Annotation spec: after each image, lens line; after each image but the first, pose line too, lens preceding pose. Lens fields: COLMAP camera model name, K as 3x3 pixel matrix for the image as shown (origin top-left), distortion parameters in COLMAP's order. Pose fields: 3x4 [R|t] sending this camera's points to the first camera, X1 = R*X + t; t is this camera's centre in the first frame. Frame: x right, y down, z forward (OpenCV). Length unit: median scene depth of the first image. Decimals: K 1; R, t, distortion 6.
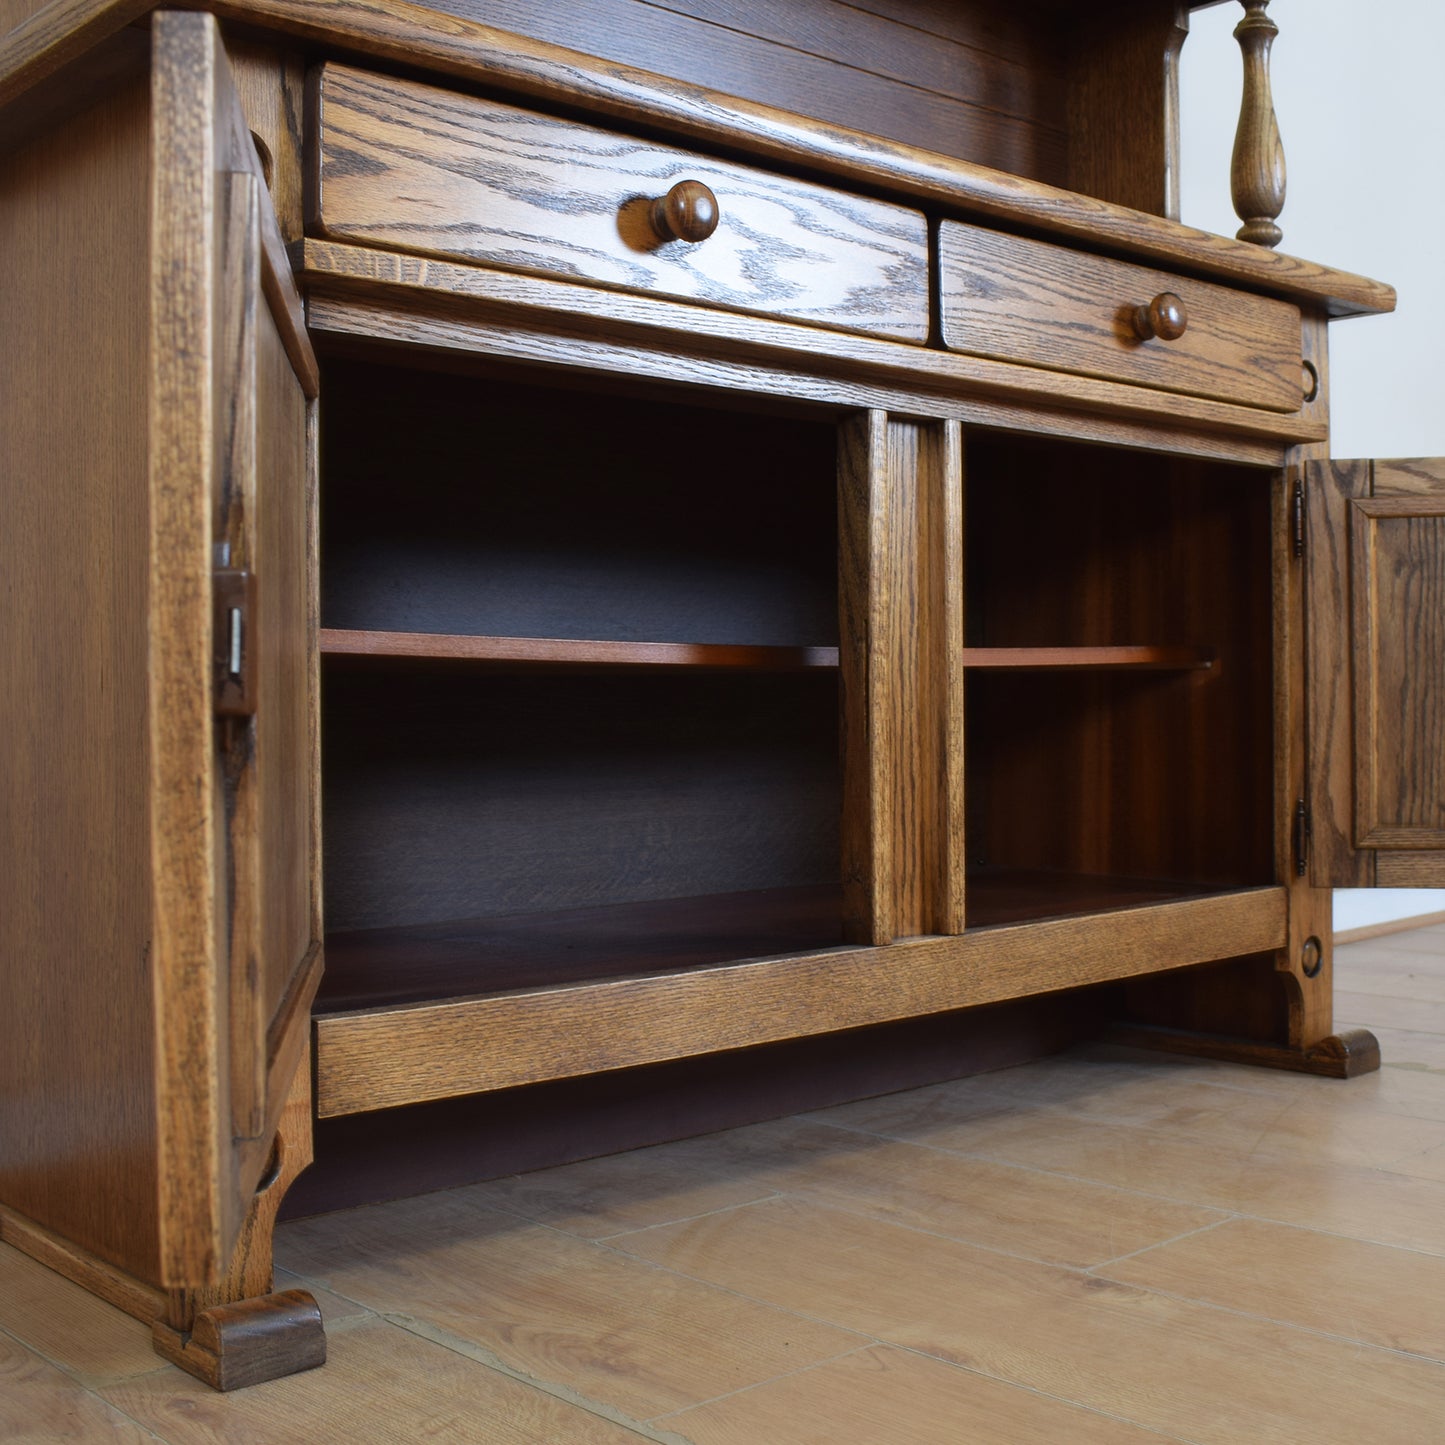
lens RADIAL K [[1872.8, 0, 759.8], [0, 1872.8, 714.3], [0, 0, 1]] dist [-0.086788, 0.011506]
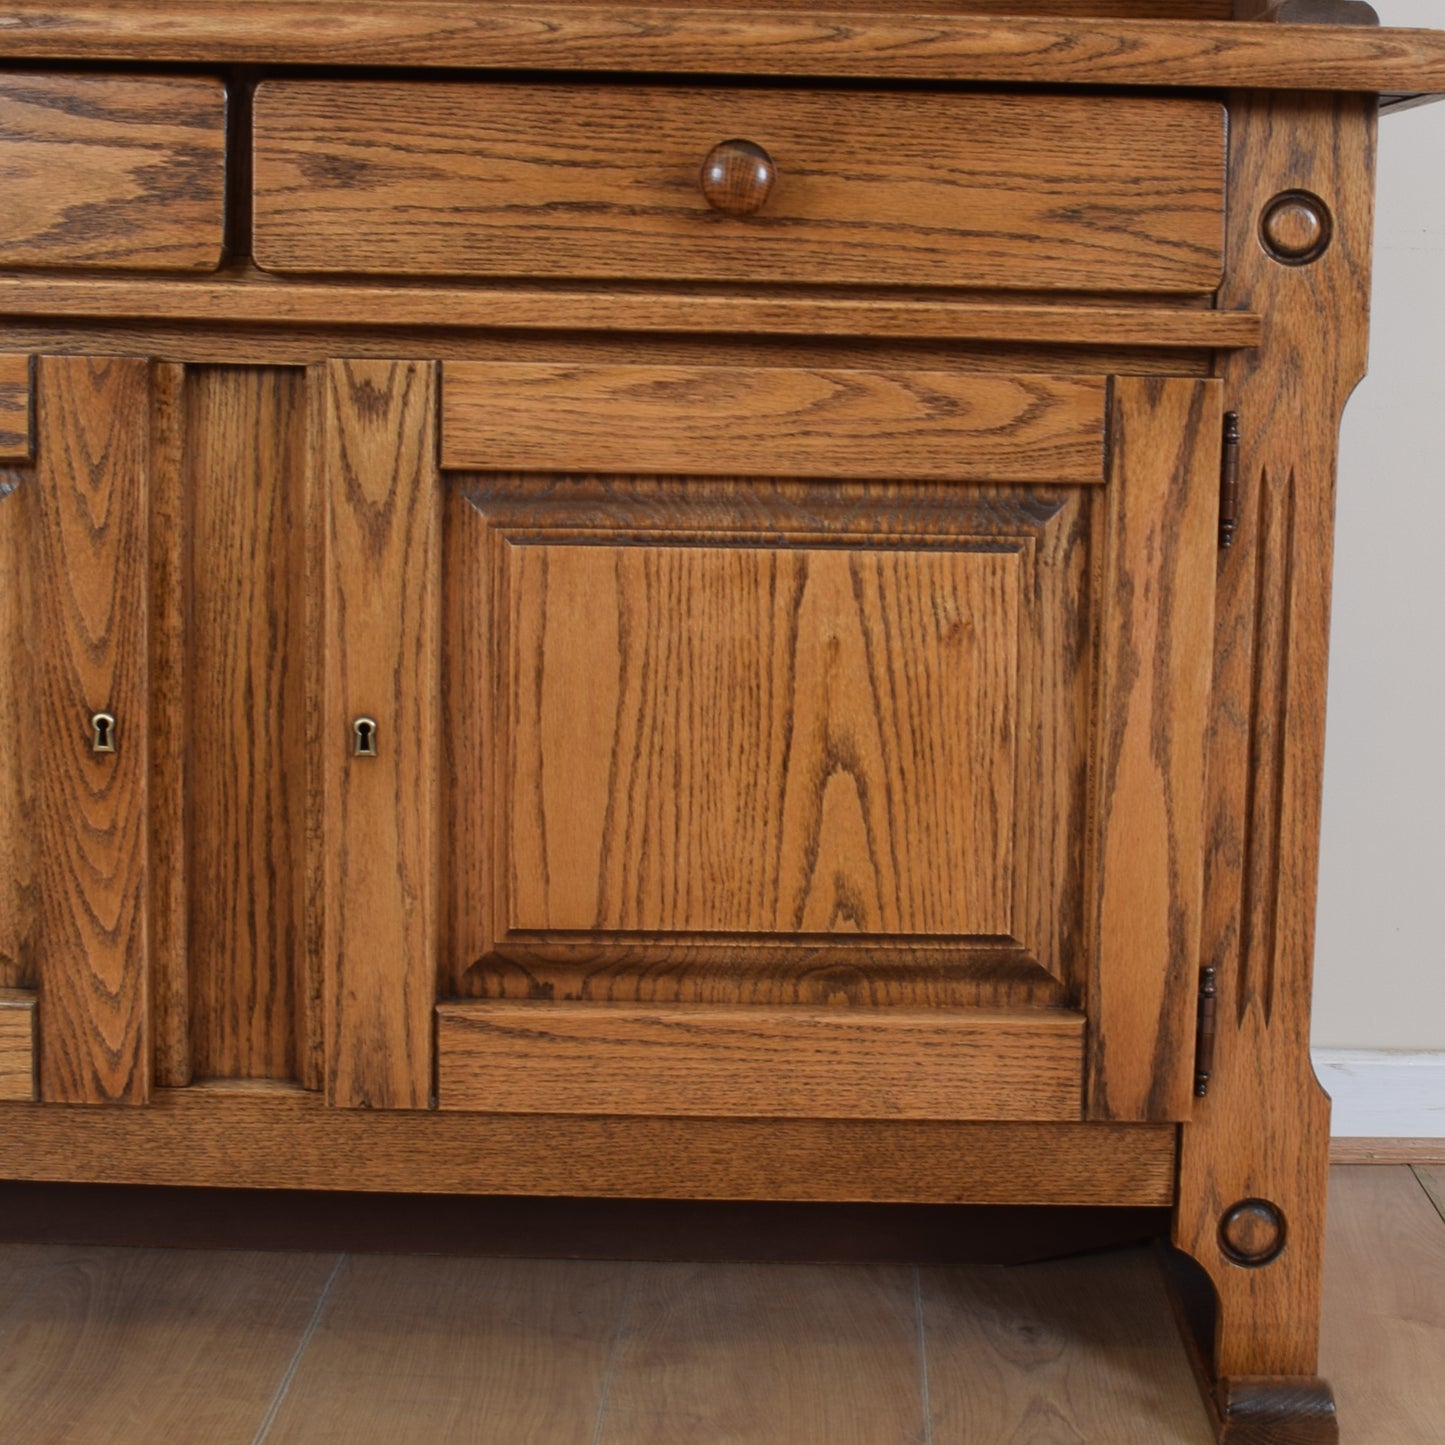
lens RADIAL K [[2648.7, 0, 892.2], [0, 2648.7, 536.4], [0, 0, 1]] dist [-0.085180, -0.016630]
pose [[0.751476, 0.100780, -0.652017, 0.922856], [-0.041539, 0.993531, 0.105691, -0.211229], [0.658451, -0.052340, 0.750801, 0.414620]]
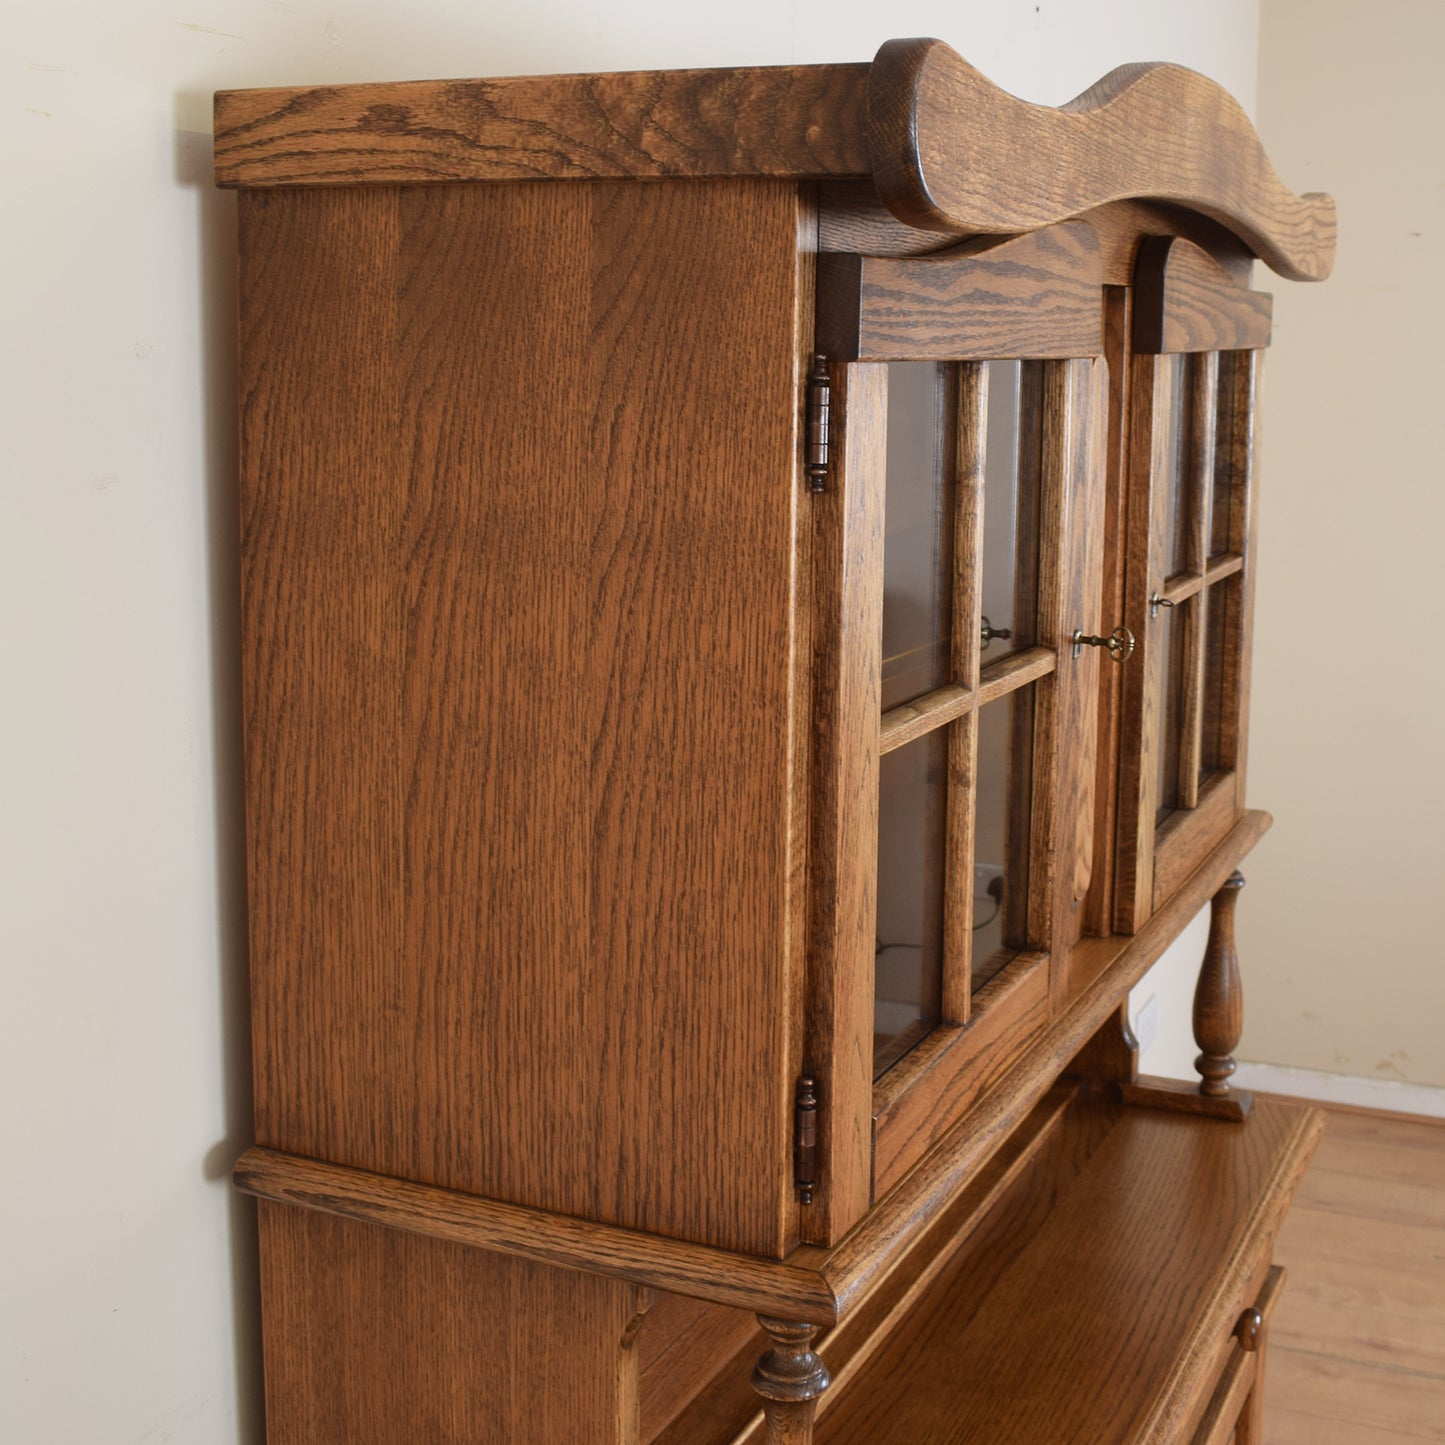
lens RADIAL K [[2032.0, 0, 799.0], [0, 2032.0, 555.5], [0, 0, 1]] dist [-0.119808, 0.042896]
pose [[0.915354, -0.028209, 0.401661, -0.553298], [-0.014047, 0.994699, 0.101869, -0.883450], [-0.402405, -0.098889, 0.910105, 0.068442]]
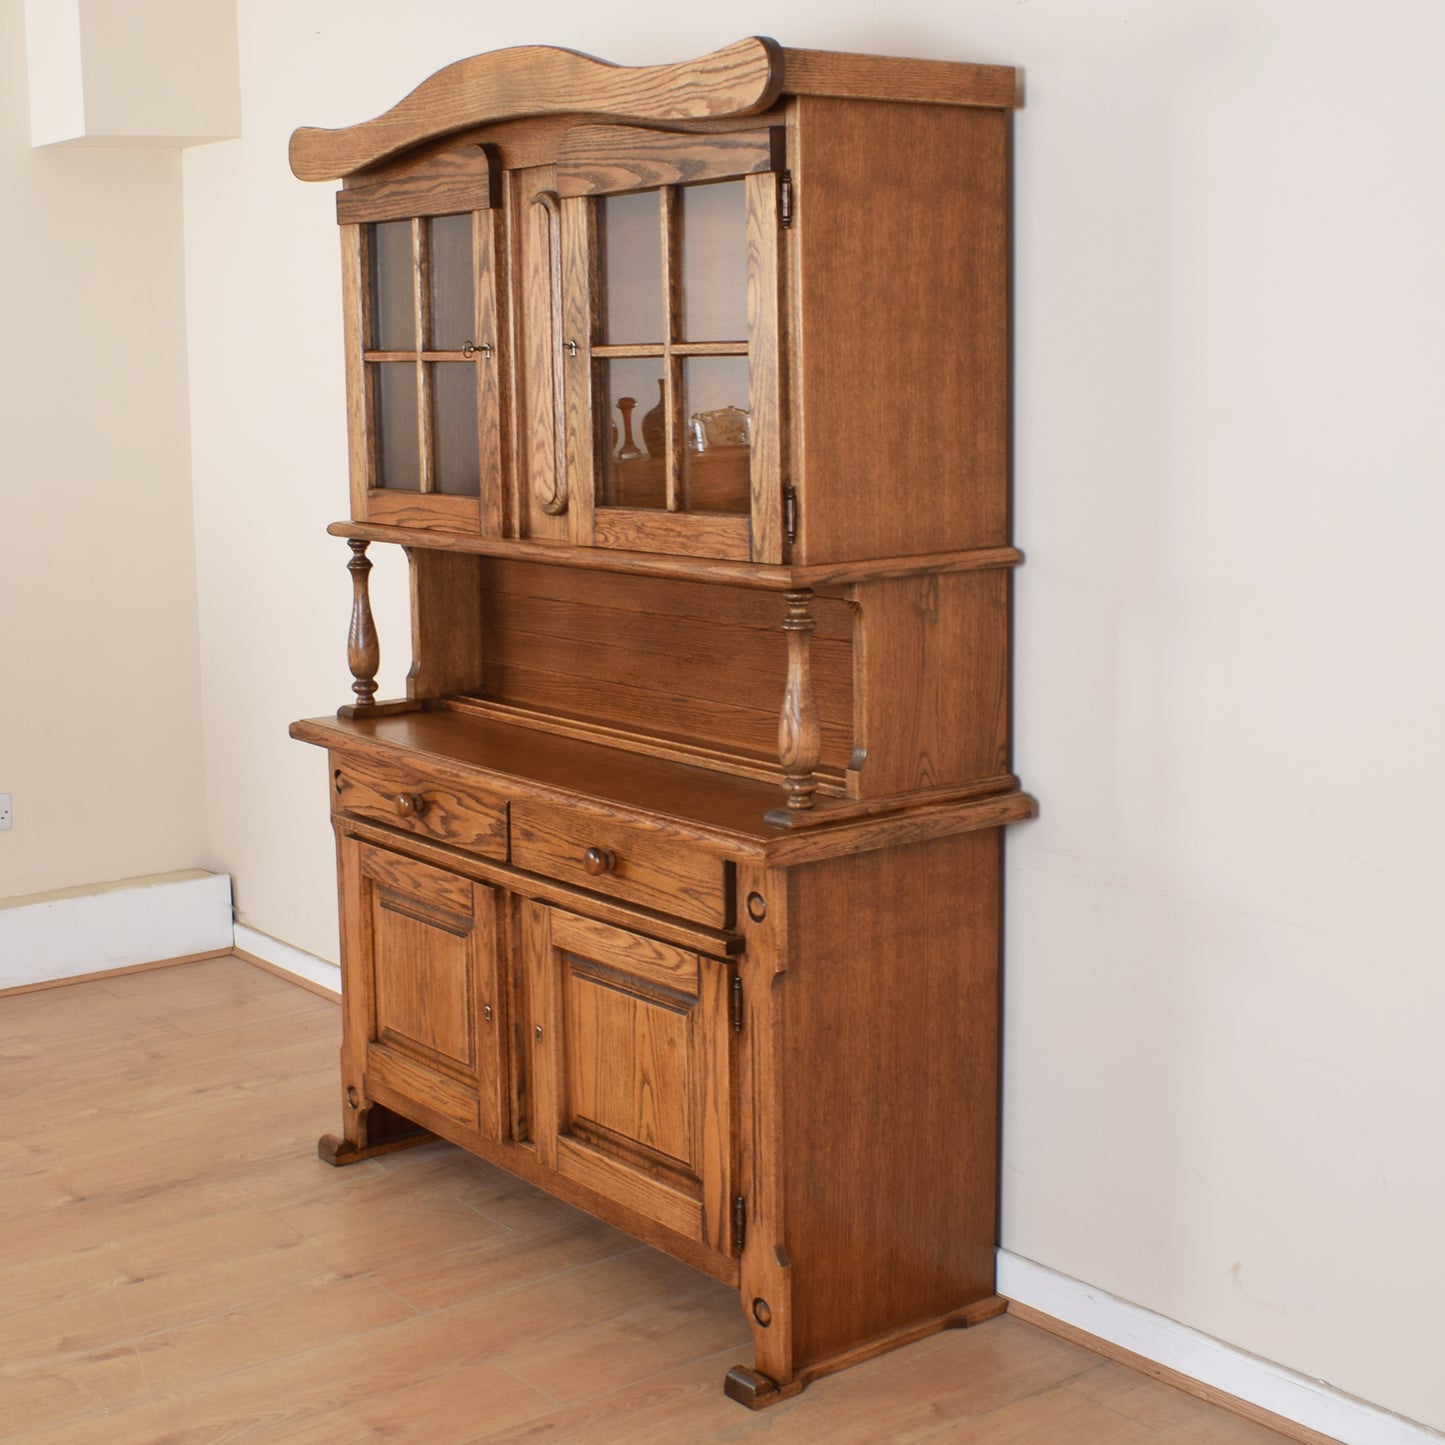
lens RADIAL K [[2207.4, 0, 667.2], [0, 2207.4, 671.9], [0, 0, 1]] dist [-0.090585, -0.016665]
pose [[-0.100871, 0.152573, -0.983131, 2.334225], [0.009370, 0.988273, 0.152410, -0.749439], [0.994855, 0.006161, -0.101118, 1.392678]]
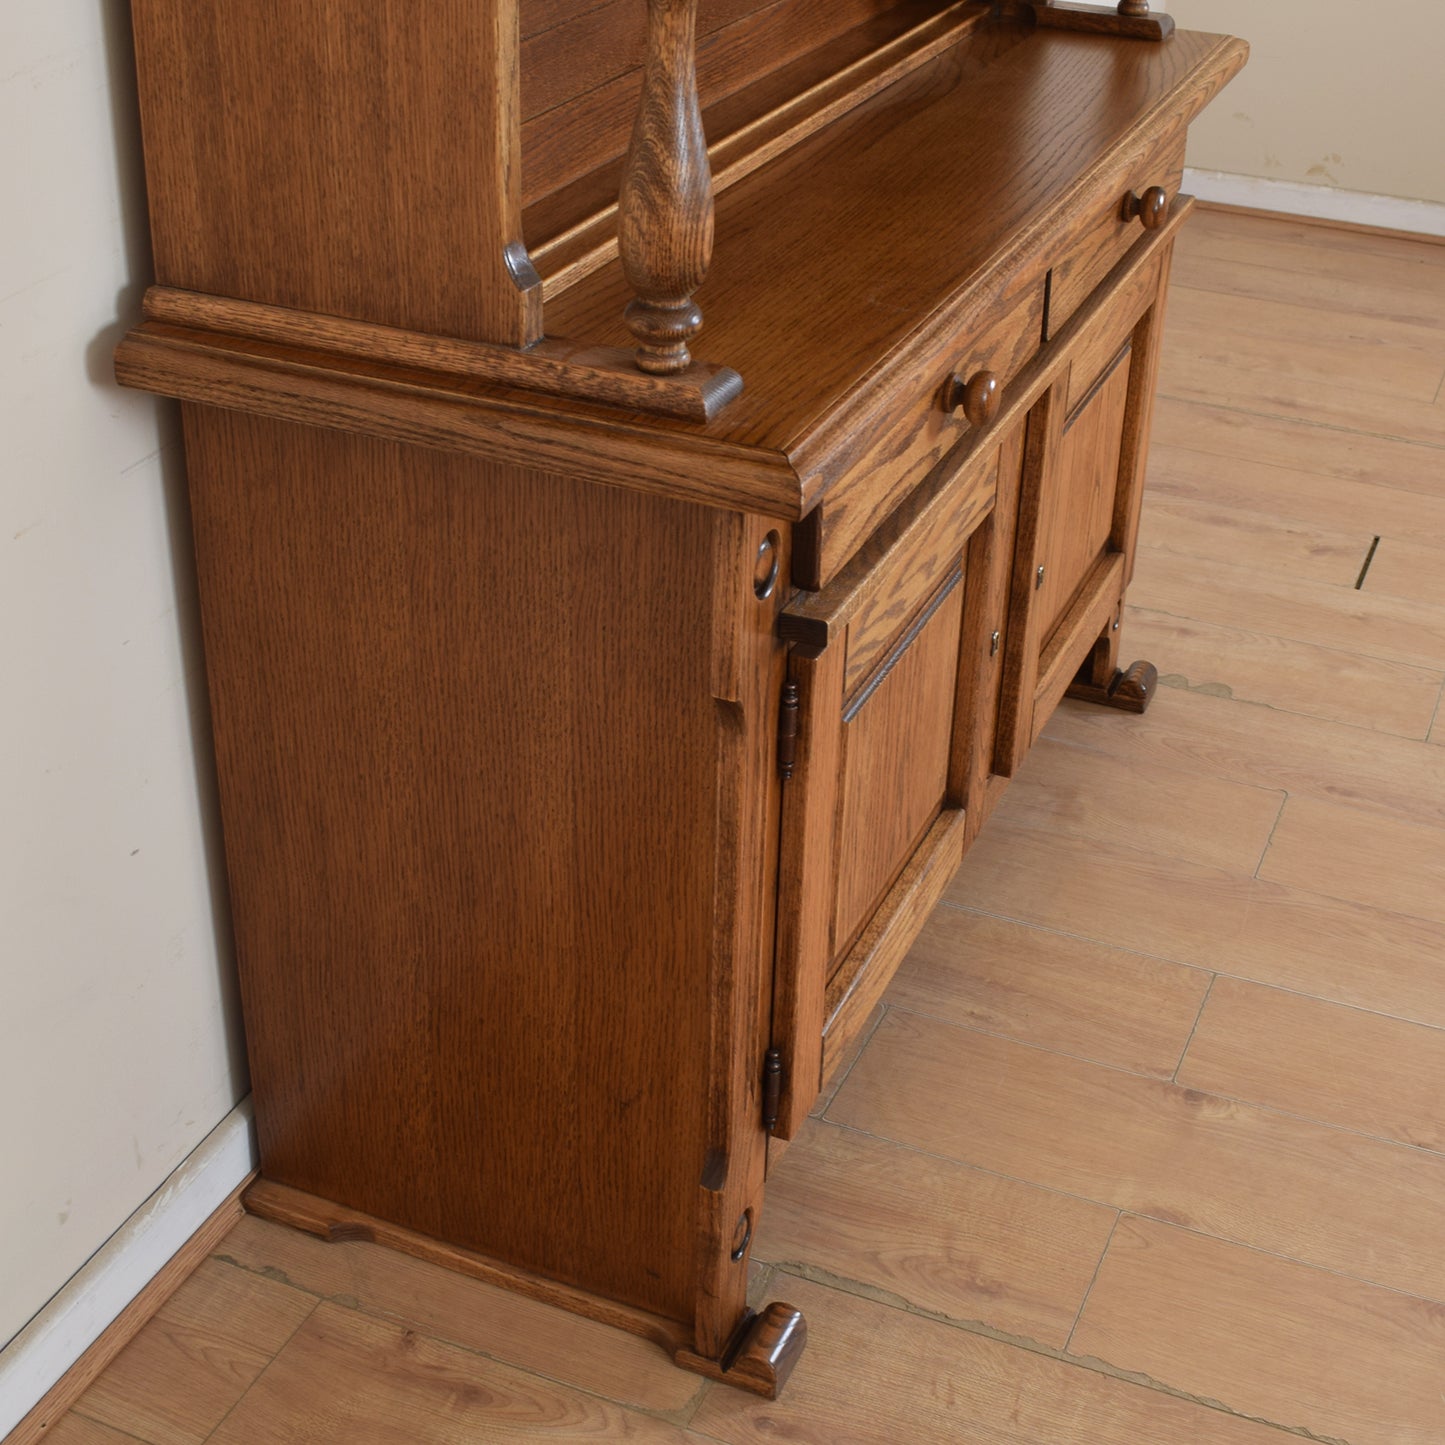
lens RADIAL K [[2149.7, 0, 723.4], [0, 2149.7, 681.7], [0, 0, 1]] dist [-0.072168, -0.089872]
pose [[0.913934, -0.170080, 0.368508, -0.580328], [-0.029065, 0.878201, 0.477408, -0.621952], [-0.404822, -0.447030, 0.797674, -0.031161]]
